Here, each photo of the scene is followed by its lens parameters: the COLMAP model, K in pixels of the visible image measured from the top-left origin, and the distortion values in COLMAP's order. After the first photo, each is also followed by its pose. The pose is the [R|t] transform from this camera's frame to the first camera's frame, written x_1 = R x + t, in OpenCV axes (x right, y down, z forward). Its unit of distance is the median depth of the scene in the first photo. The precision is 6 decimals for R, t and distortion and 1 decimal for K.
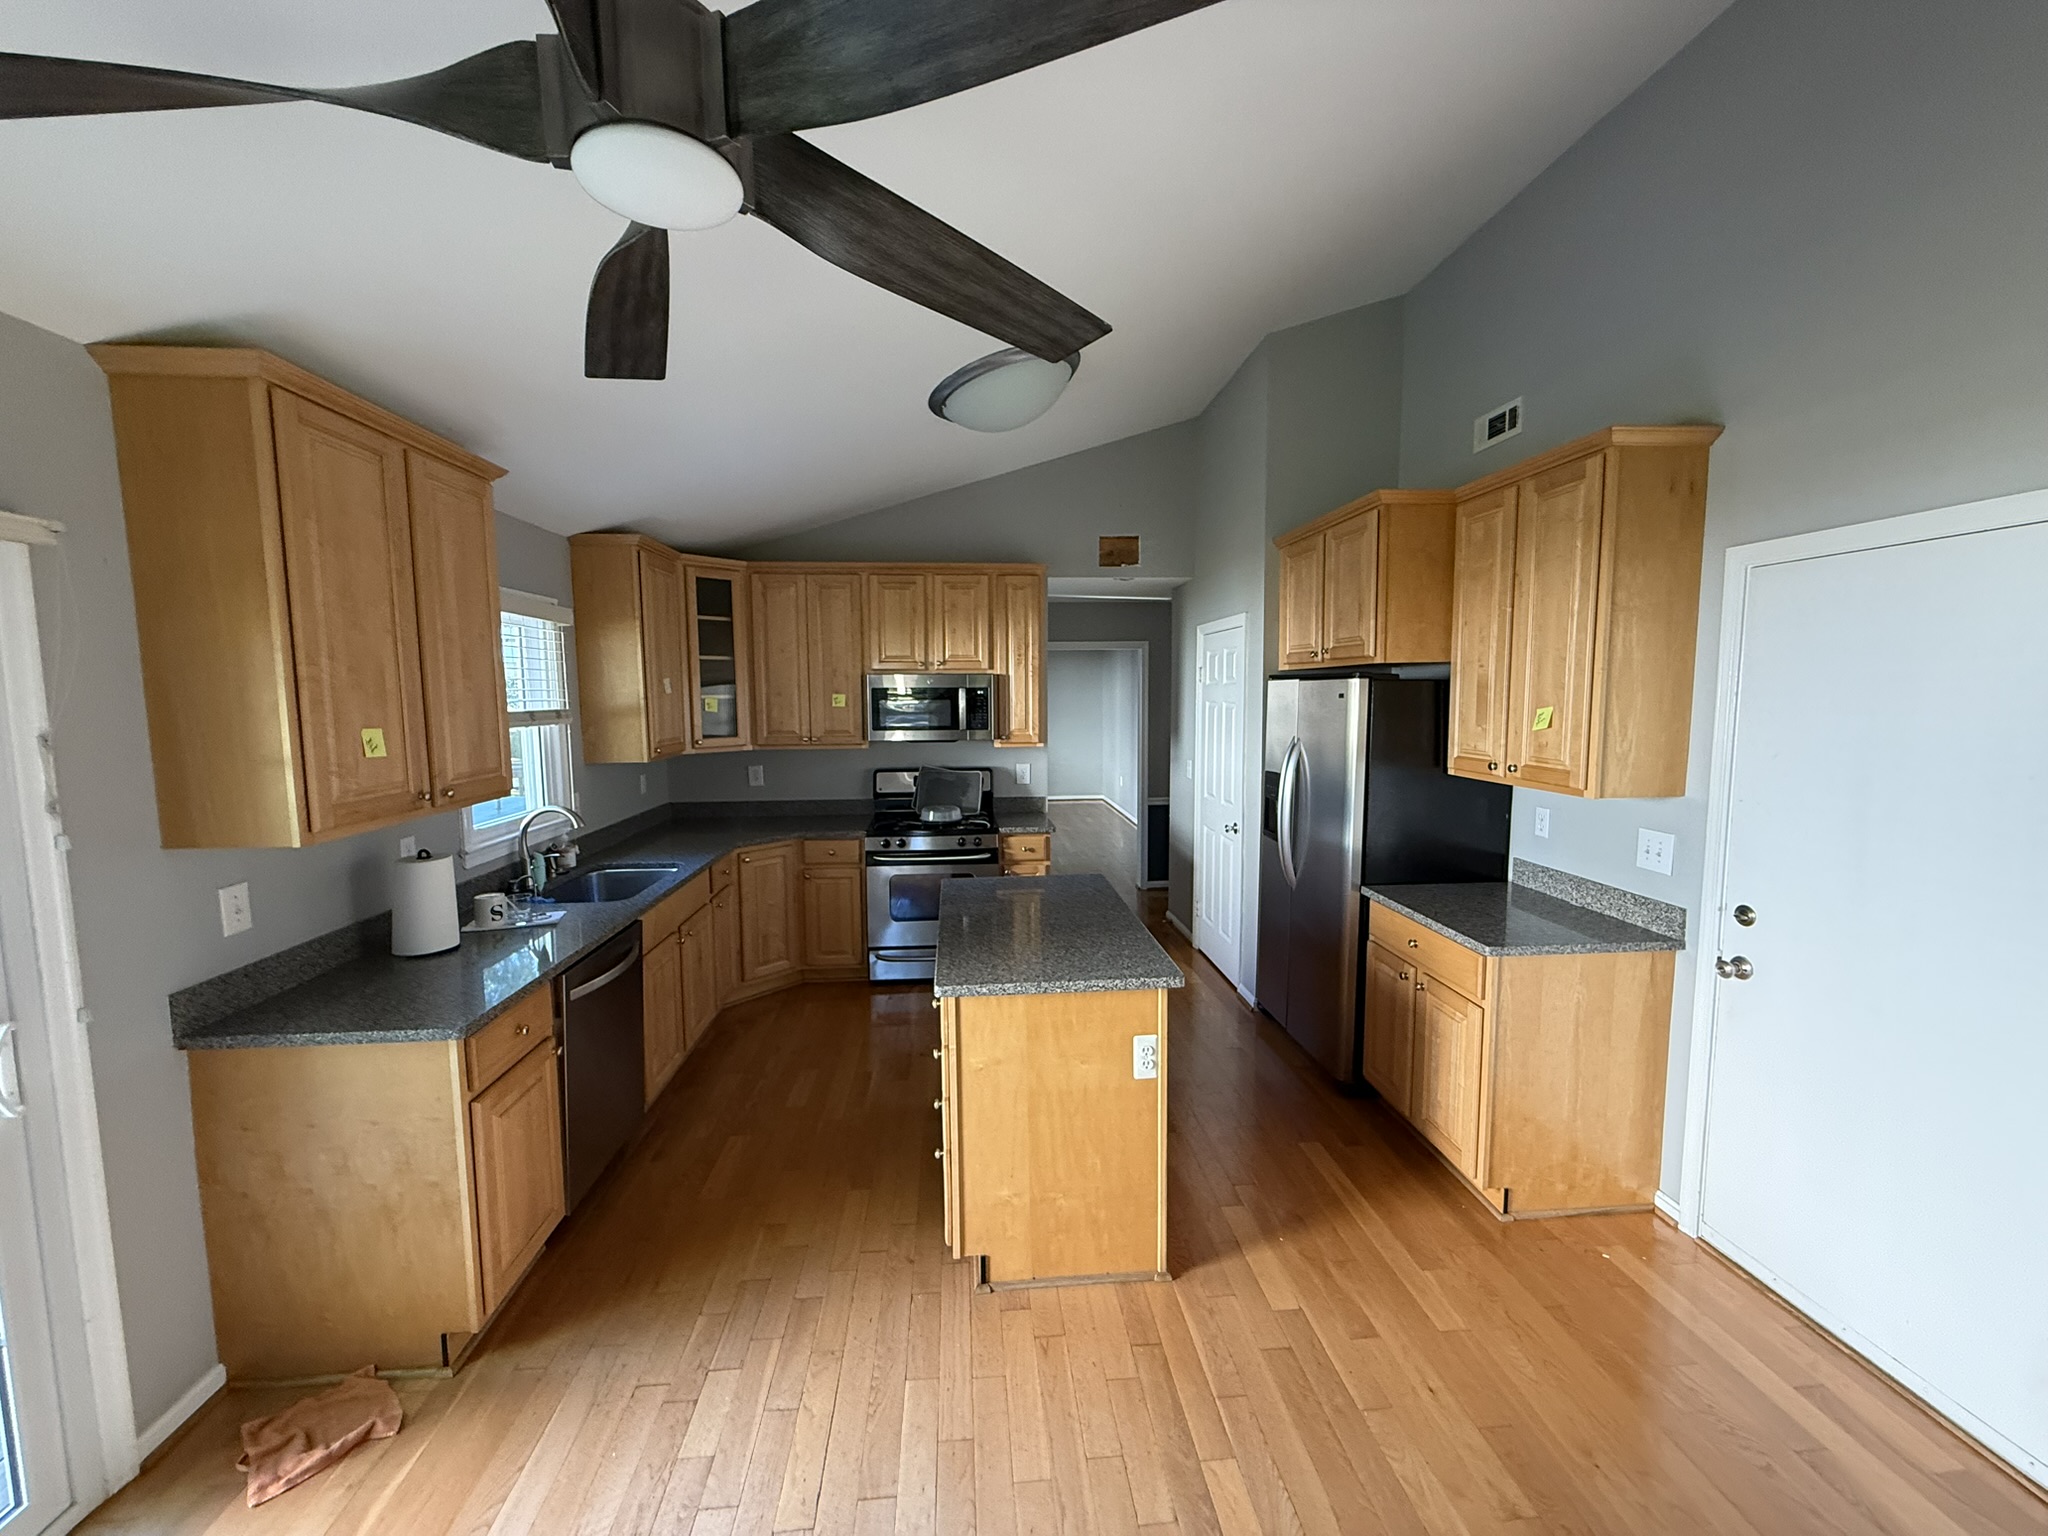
lens RADIAL K [[813.1, 0, 1026.7], [0, 813.1, 768.1], [0, 0, 1]] dist [-0.000487, 0.000562]
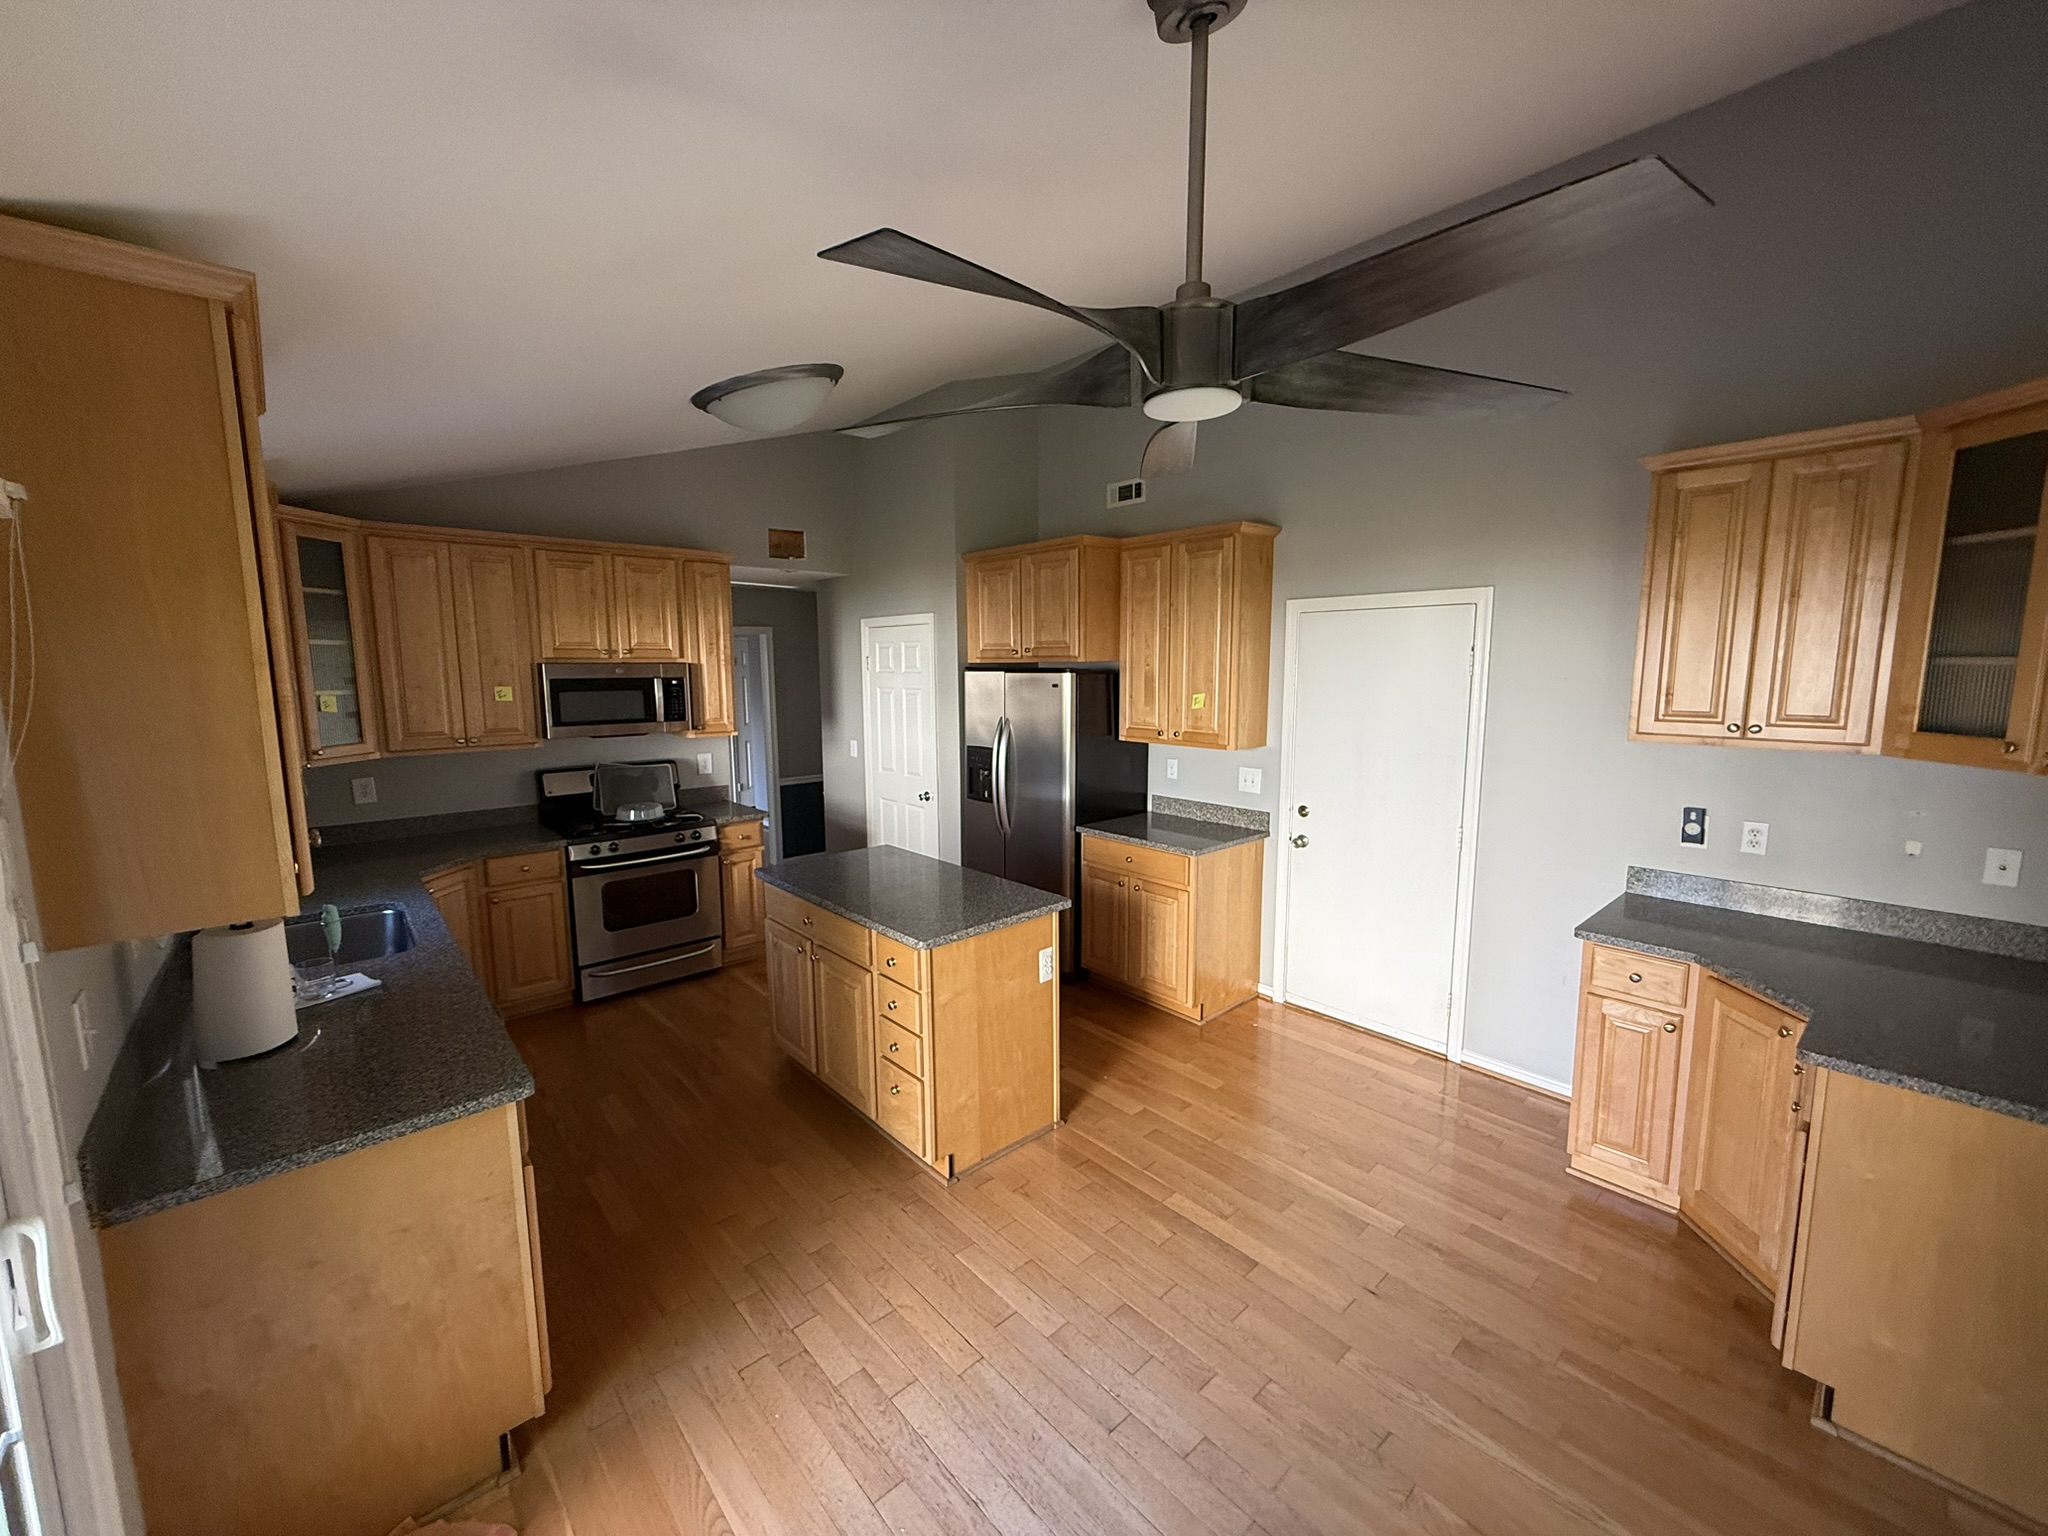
lens RADIAL K [[813.1, 0, 1026.2], [0, 813.1, 765.8], [0, 0, 1]] dist [-0.000487, 0.000562]
pose [[0.795487, -0.074645, 0.601356, -0.509009], [0.056652, 0.997199, 0.048839, -0.028911], [-0.603317, -0.004783, 0.797487, -0.032204]]
